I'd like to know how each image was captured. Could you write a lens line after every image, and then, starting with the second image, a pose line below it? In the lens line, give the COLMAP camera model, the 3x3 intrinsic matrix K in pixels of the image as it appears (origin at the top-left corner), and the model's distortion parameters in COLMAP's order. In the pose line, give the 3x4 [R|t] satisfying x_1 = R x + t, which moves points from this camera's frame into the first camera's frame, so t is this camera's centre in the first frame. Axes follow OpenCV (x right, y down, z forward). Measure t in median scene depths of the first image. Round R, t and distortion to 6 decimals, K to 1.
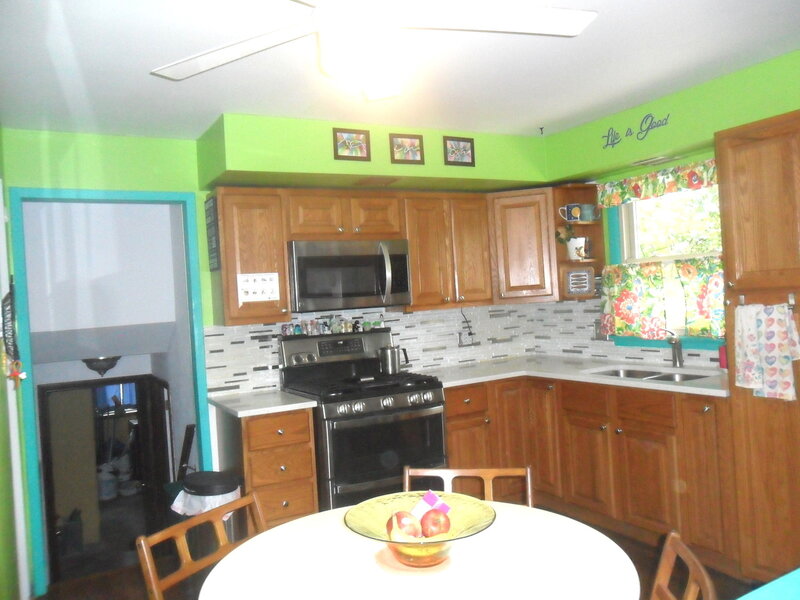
lens RADIAL K [[648.6, 0, 400.0], [0, 648.6, 300.0], [0, 0, 1]] dist [-0.007621, -0.001044]
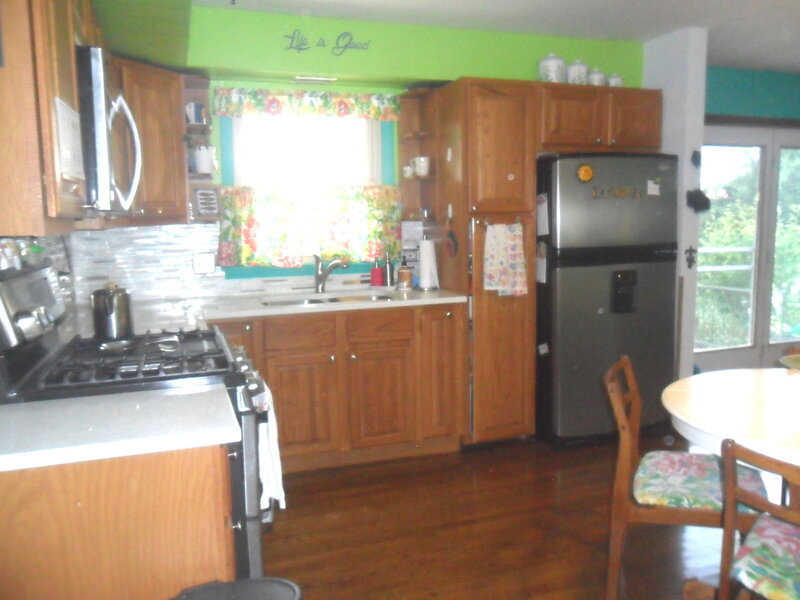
lens RADIAL K [[648.6, 0, 400.0], [0, 648.6, 300.0], [0, 0, 1]] dist [-0.007621, -0.001044]
pose [[0.187137, -0.059869, 0.980508, -0.557593], [0.012356, 0.998206, 0.058592, 0.058408], [-0.982256, 0.001151, 0.187541, 0.702864]]
